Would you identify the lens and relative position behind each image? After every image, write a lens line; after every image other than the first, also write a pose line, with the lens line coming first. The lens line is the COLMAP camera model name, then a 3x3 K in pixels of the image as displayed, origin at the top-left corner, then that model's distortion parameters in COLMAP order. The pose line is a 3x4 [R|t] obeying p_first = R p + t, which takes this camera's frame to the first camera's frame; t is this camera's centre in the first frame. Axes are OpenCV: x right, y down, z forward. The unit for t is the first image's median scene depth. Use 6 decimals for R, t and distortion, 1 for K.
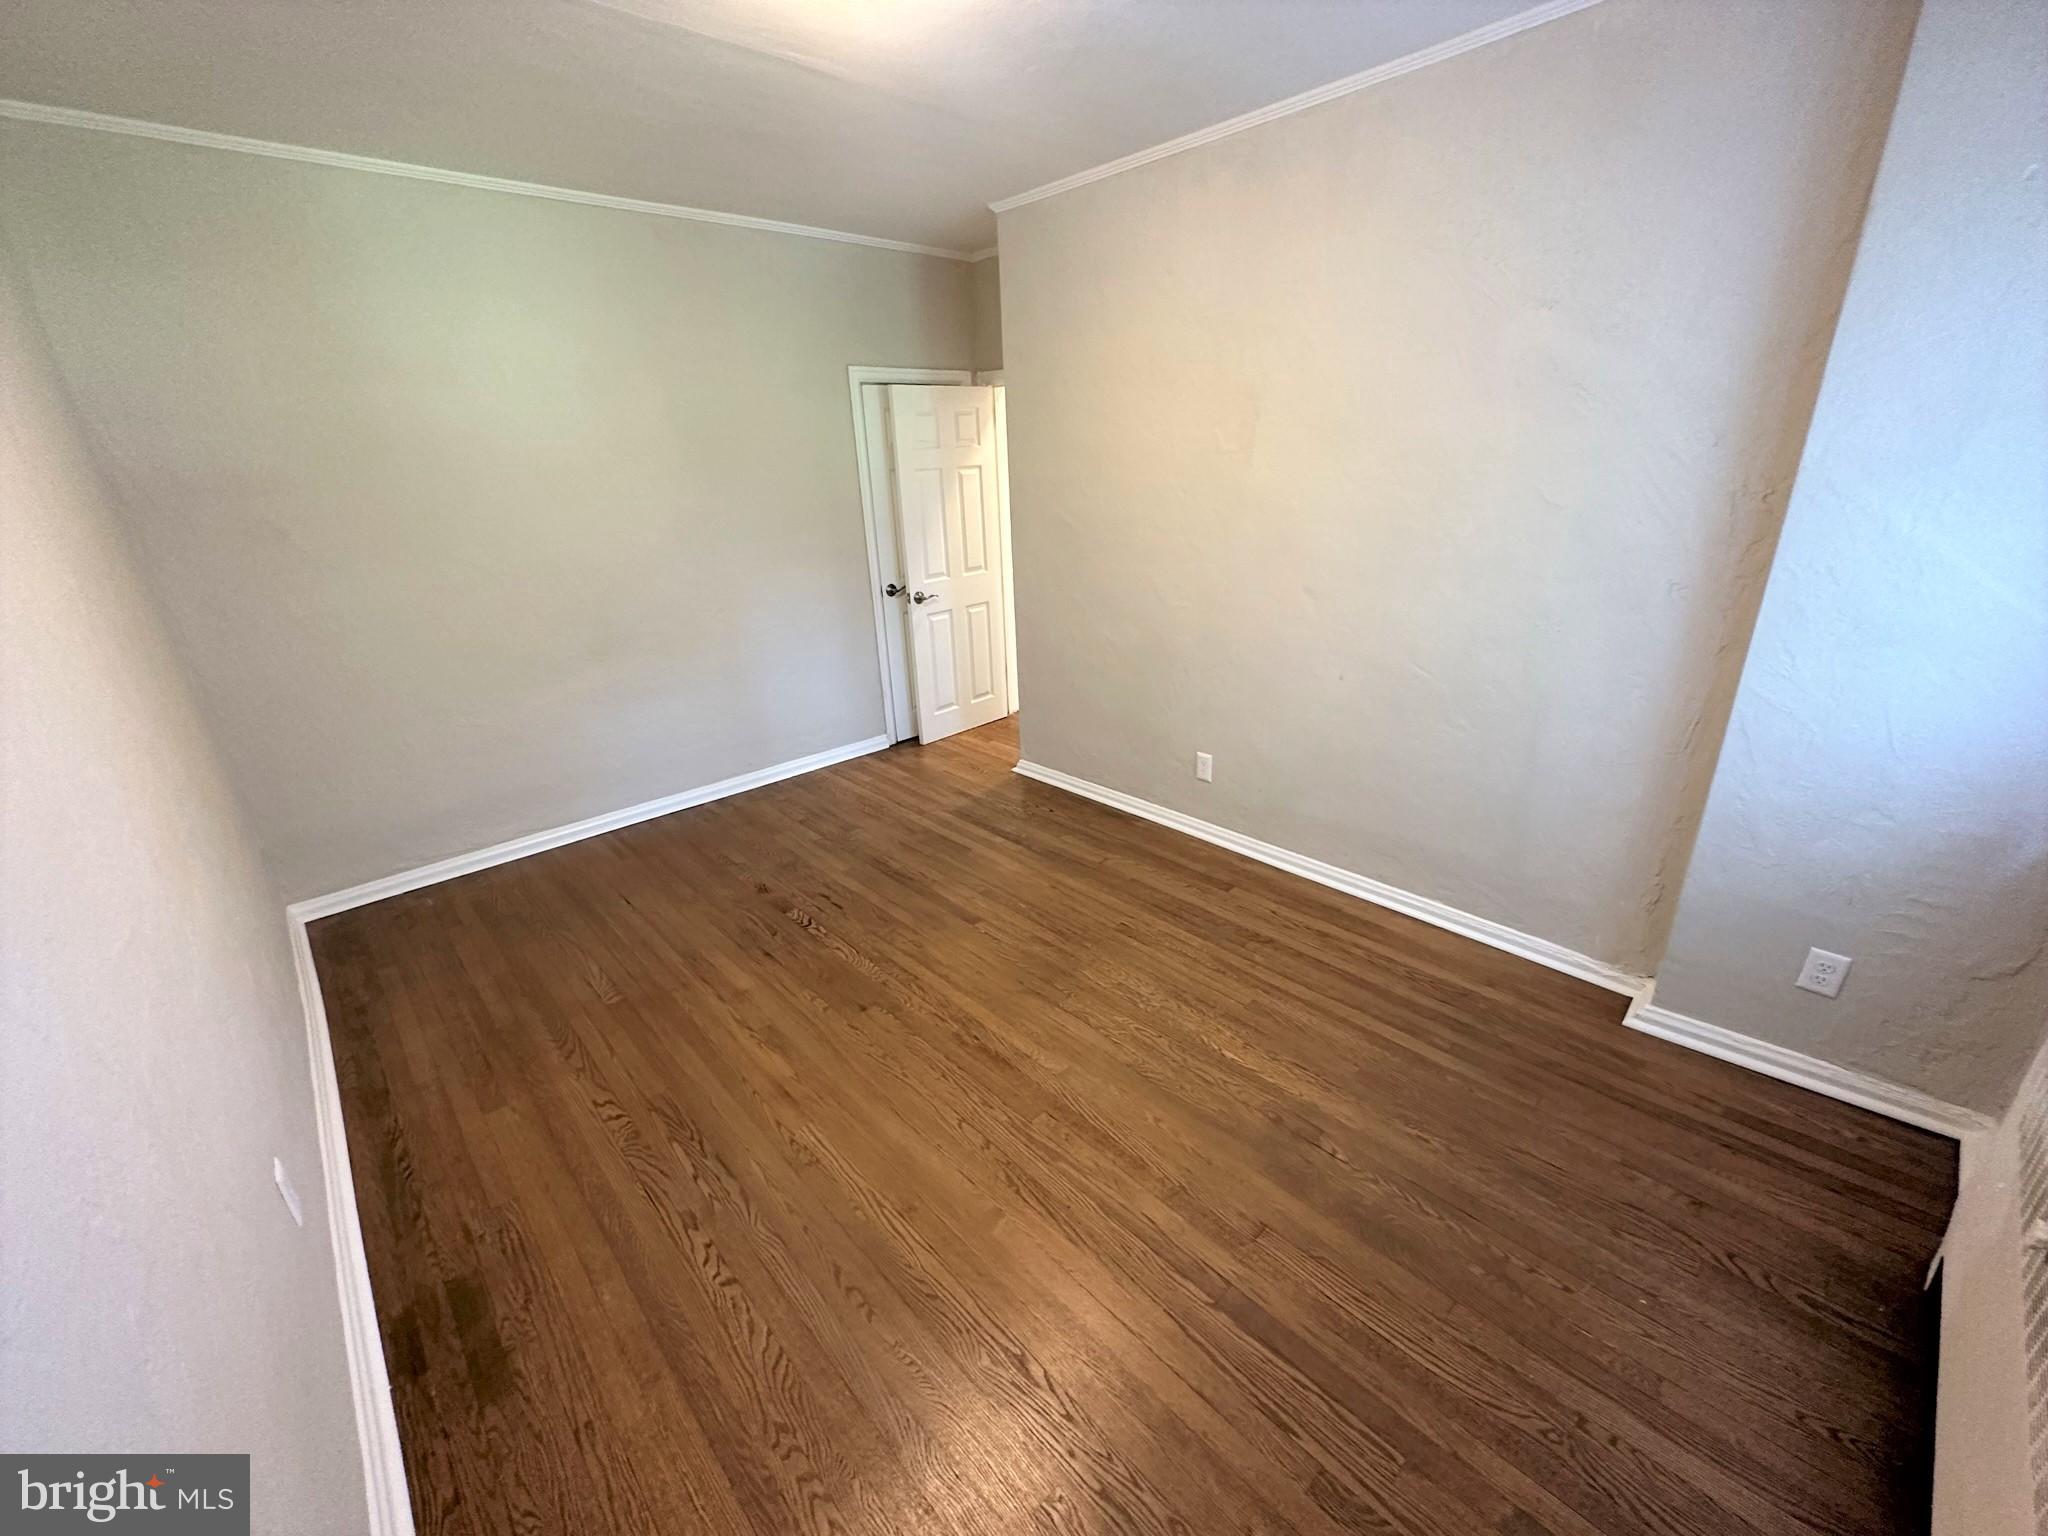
lens RADIAL K [[816.7, 0, 1022.1], [0, 816.7, 767.5], [0, 0, 1]] dist [-0.001335, 0.000449]
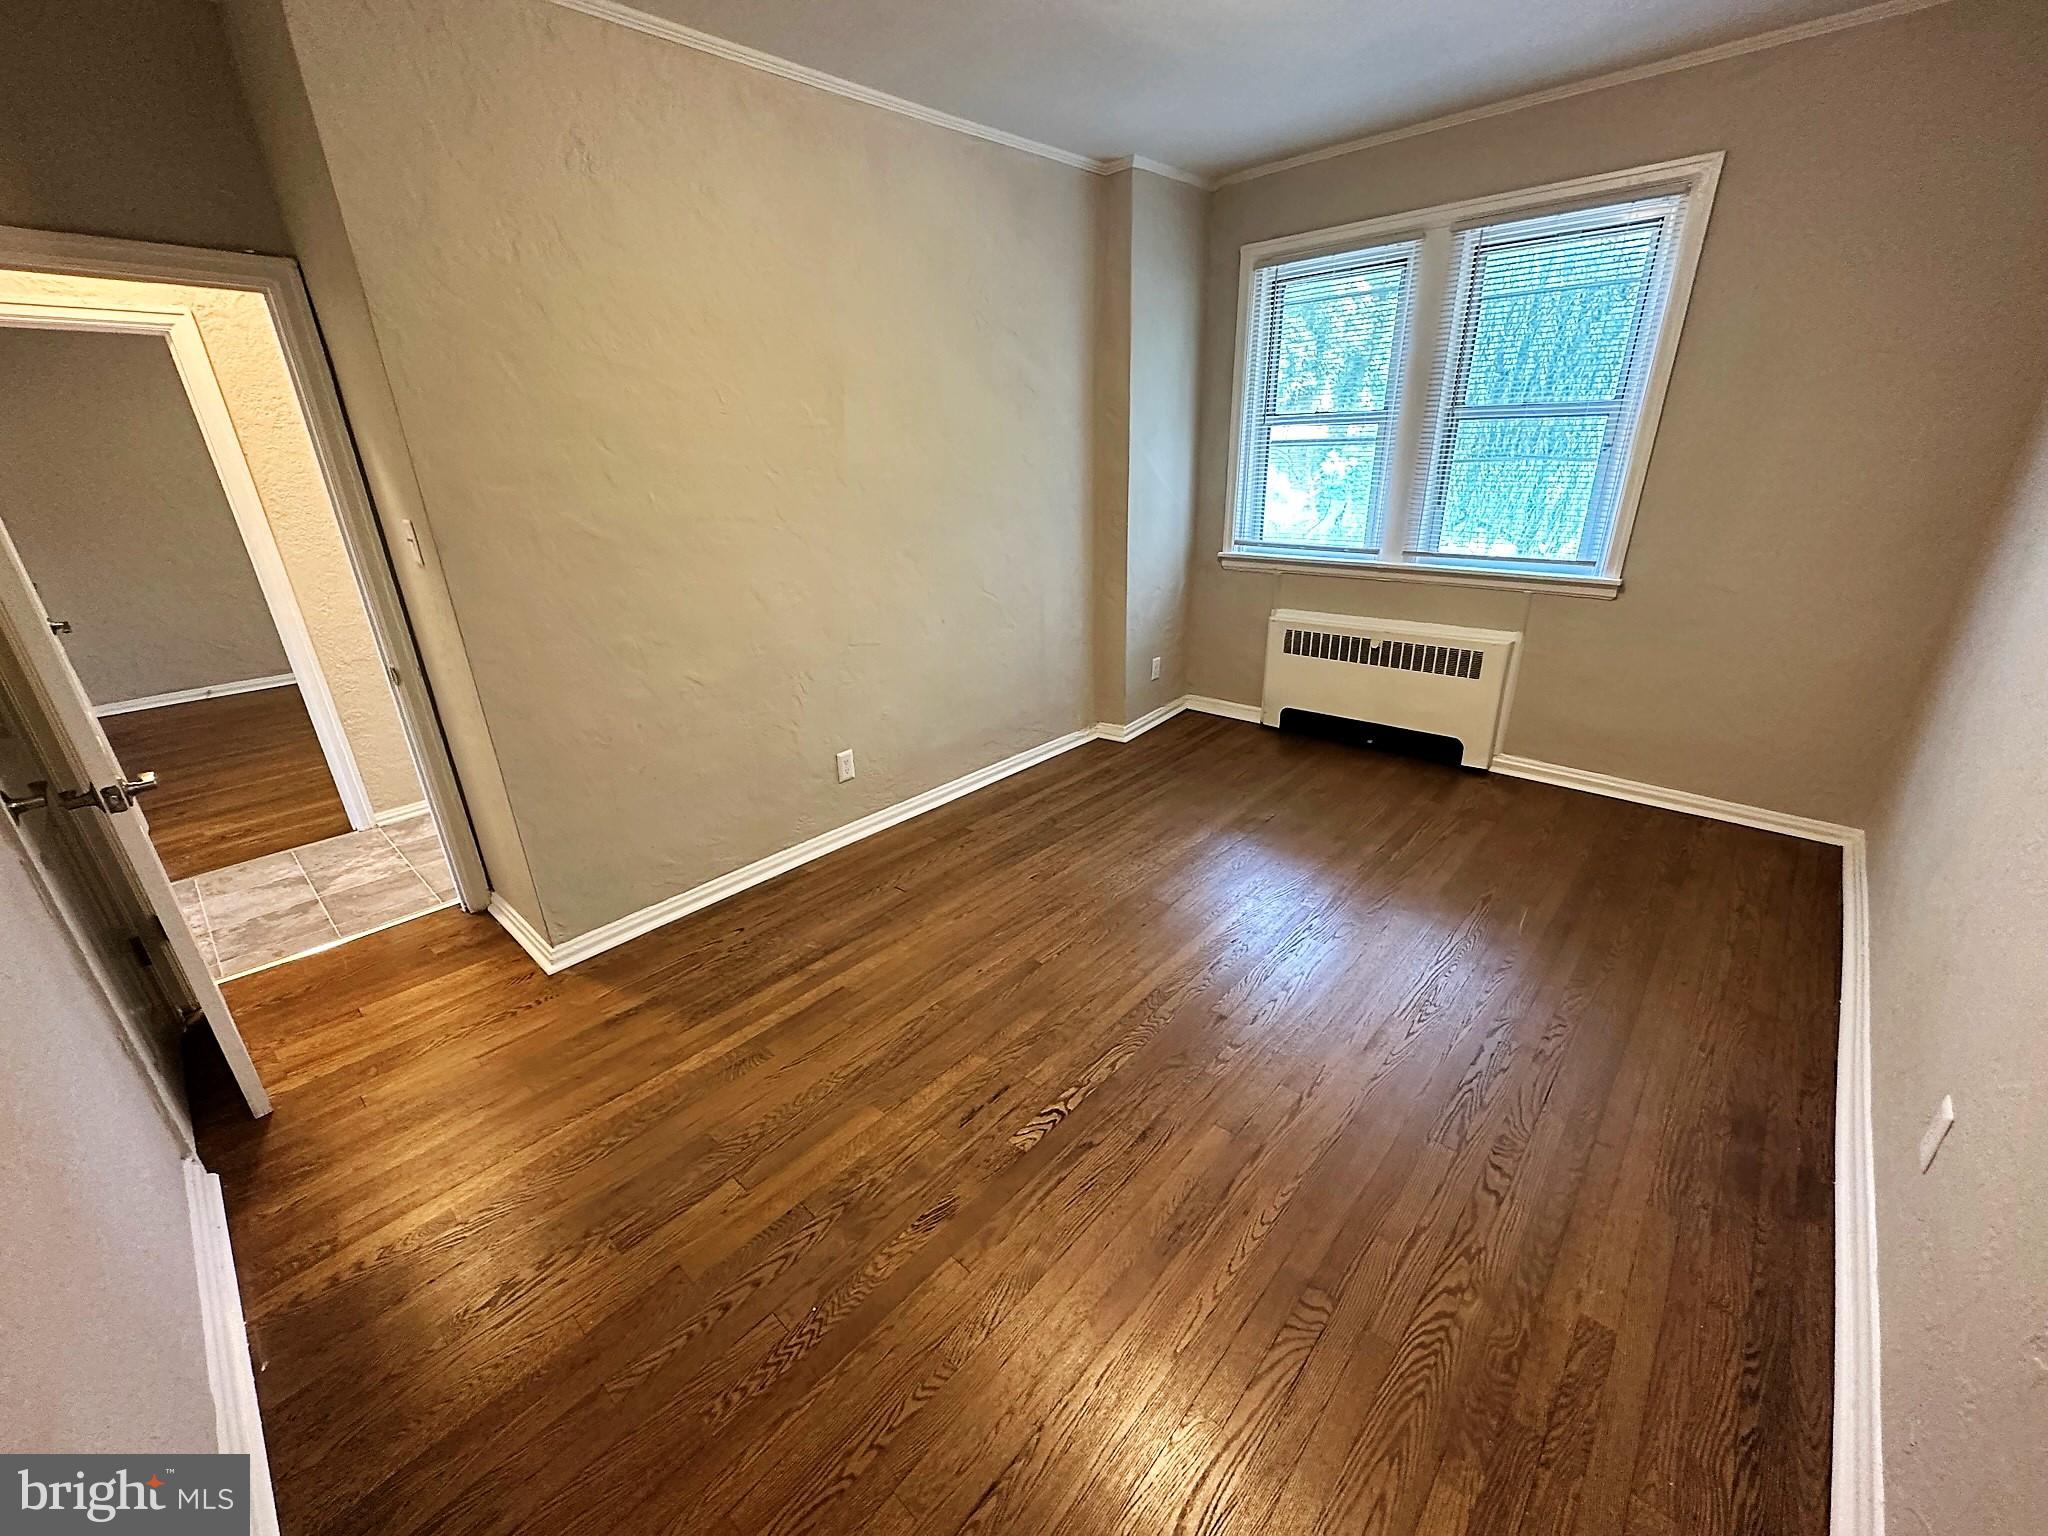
lens RADIAL K [[816.7, 0, 1022.1], [0, 816.7, 767.5], [0, 0, 1]] dist [-0.001335, 0.000449]
pose [[-0.081062, -0.337321, 0.937893, -0.925312], [0.384743, 0.857467, 0.341648, -0.332110], [-0.919458, 0.388542, 0.060274, 1.040120]]
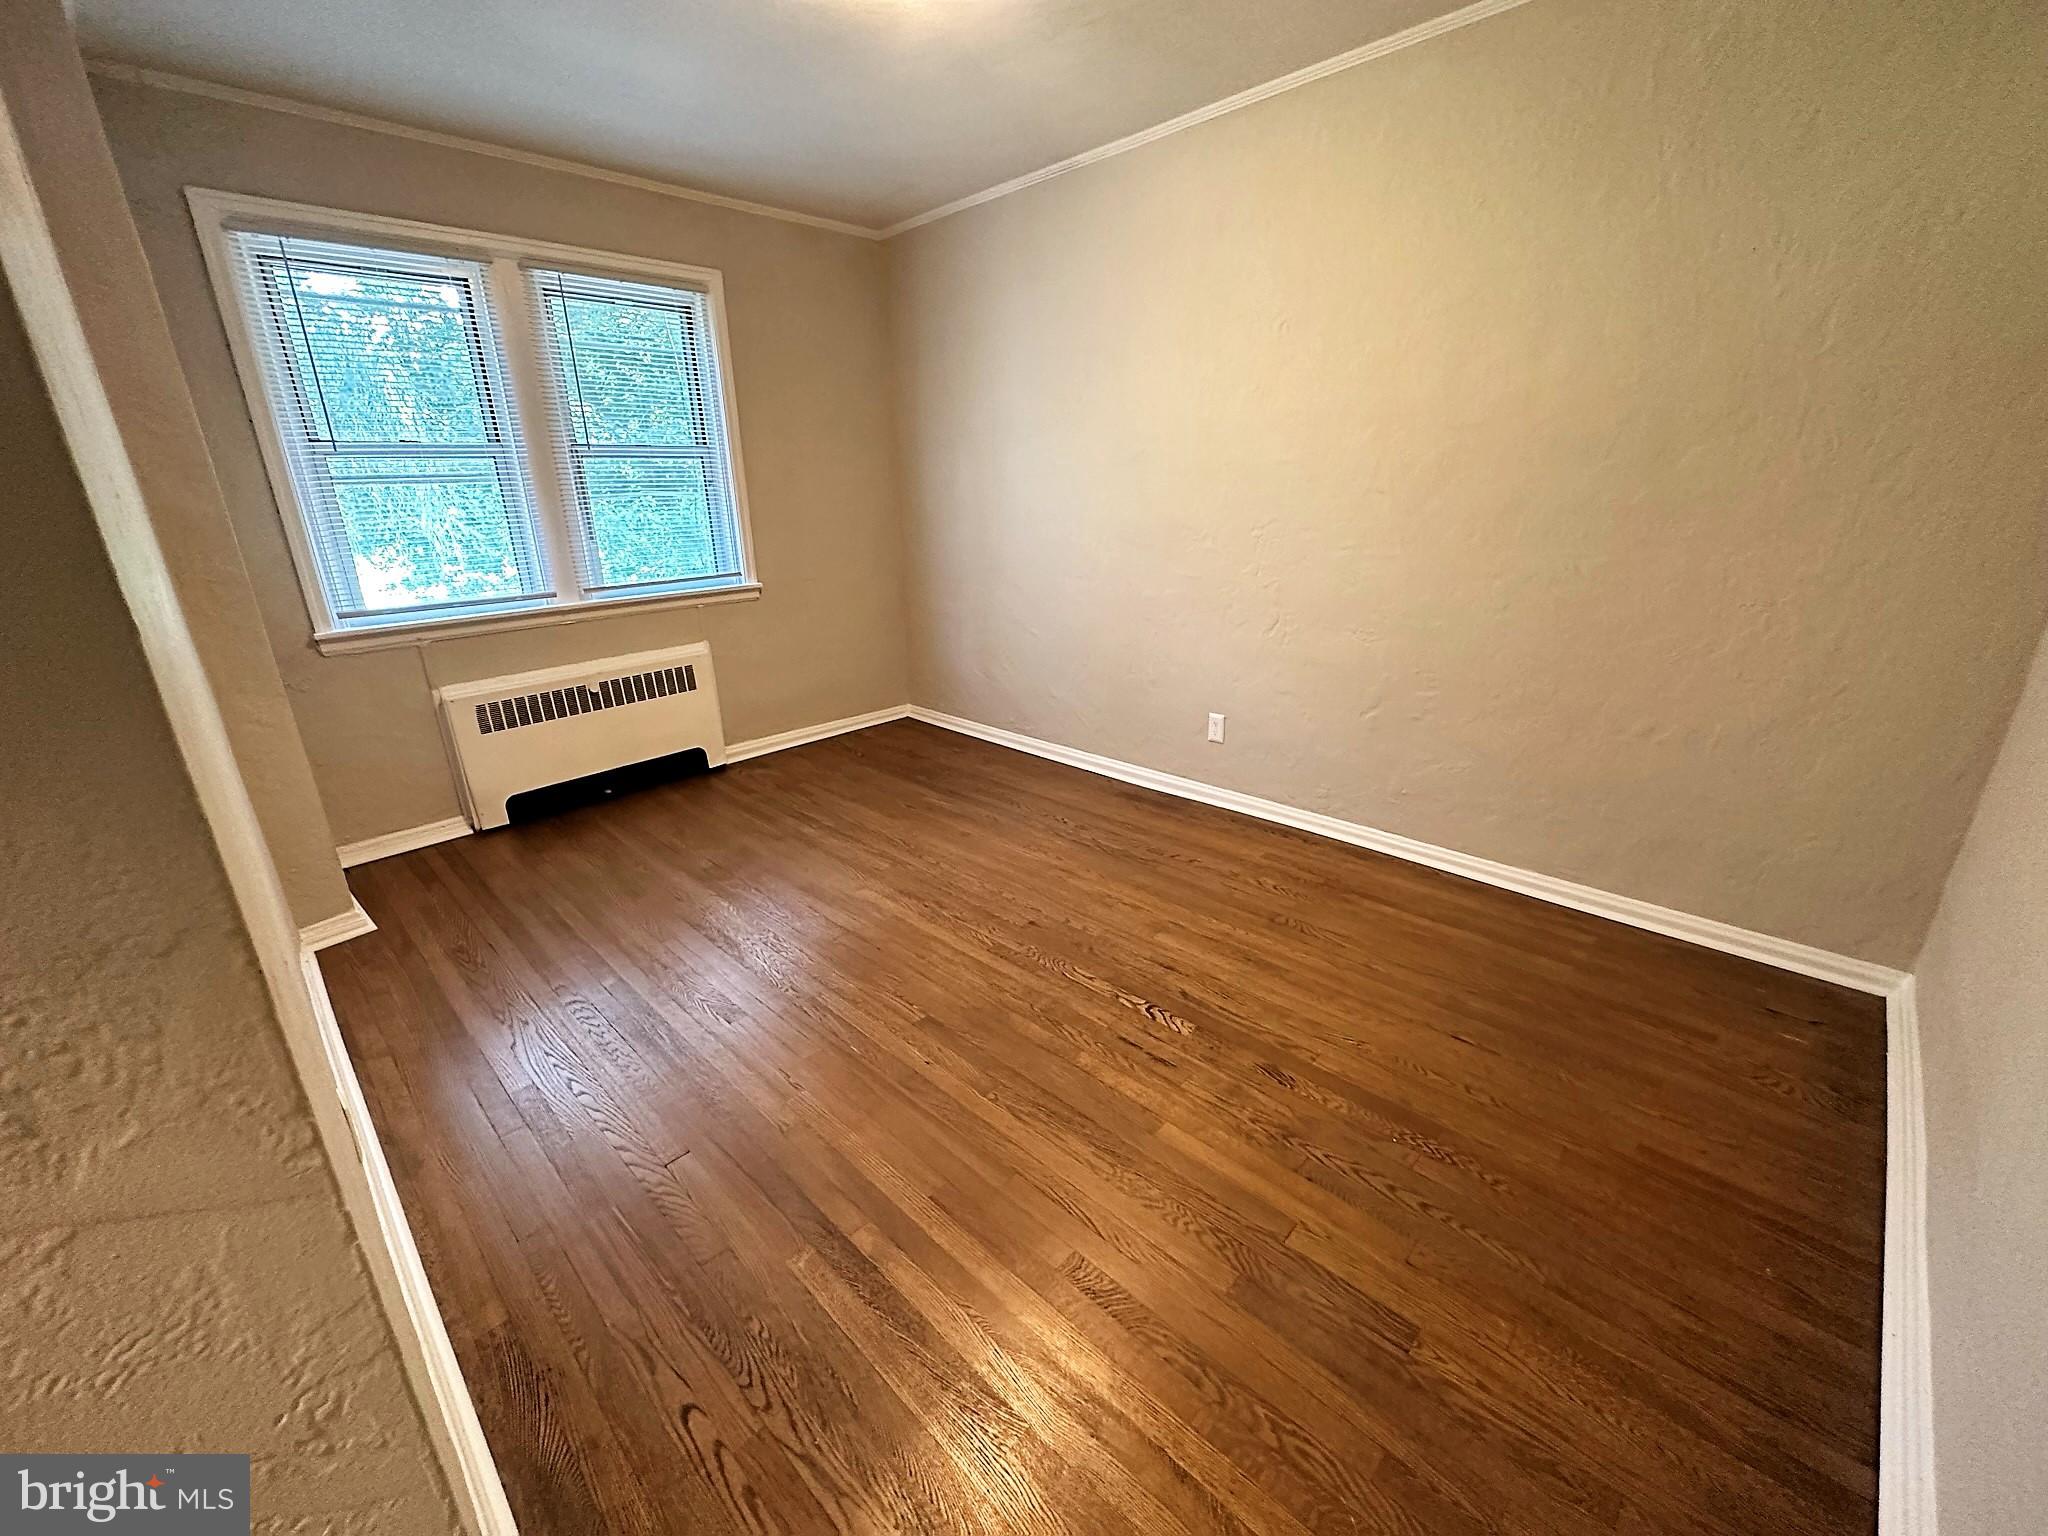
lens RADIAL K [[816.7, 0, 1022.1], [0, 816.7, 767.5], [0, 0, 1]] dist [-0.001335, 0.000449]
pose [[-0.996877, 0.074413, -0.026441, -0.168450], [0.039989, 0.764376, 0.643529, -0.545251], [0.068097, 0.640462, -0.764965, 1.682443]]
